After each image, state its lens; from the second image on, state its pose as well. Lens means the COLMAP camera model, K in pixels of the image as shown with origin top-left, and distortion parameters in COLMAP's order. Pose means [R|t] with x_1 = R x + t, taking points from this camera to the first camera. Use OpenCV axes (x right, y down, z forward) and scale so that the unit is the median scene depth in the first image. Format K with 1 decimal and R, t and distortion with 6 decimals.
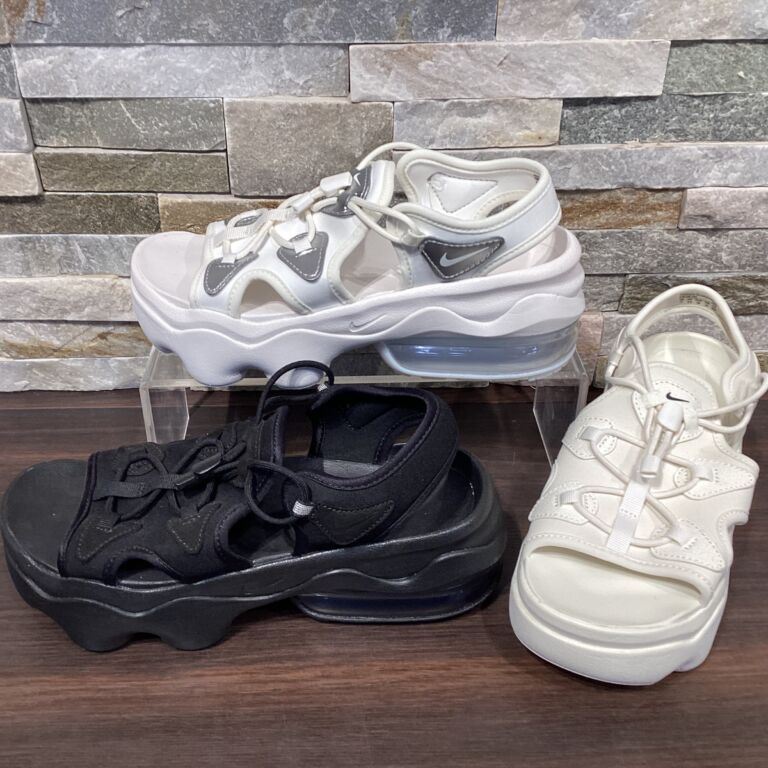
lens RADIAL K [[934.6, 0, 377.6], [0, 934.6, 385.5], [0, 0, 1]] dist [0.025806, 0.000000]
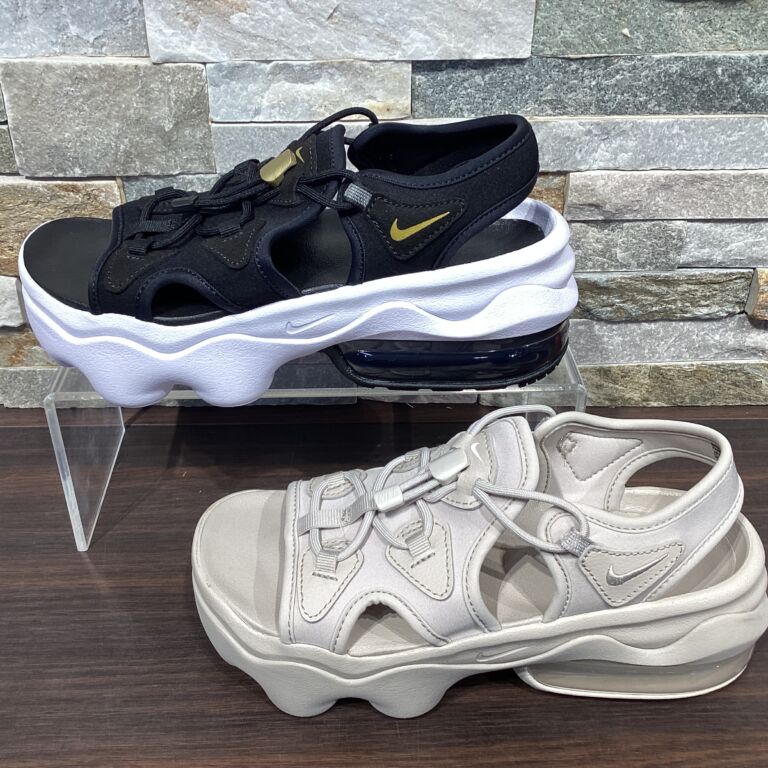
lens RADIAL K [[934.6, 0, 381.8], [0, 934.6, 385.9], [0, 0, 1]] dist [0.025806, 0.000000]
pose [[0.999995, 0.002047, 0.002496, 0.167622], [-0.002062, 0.999979, 0.006088, -0.024376], [-0.002484, -0.006093, 0.999978, 0.169962]]
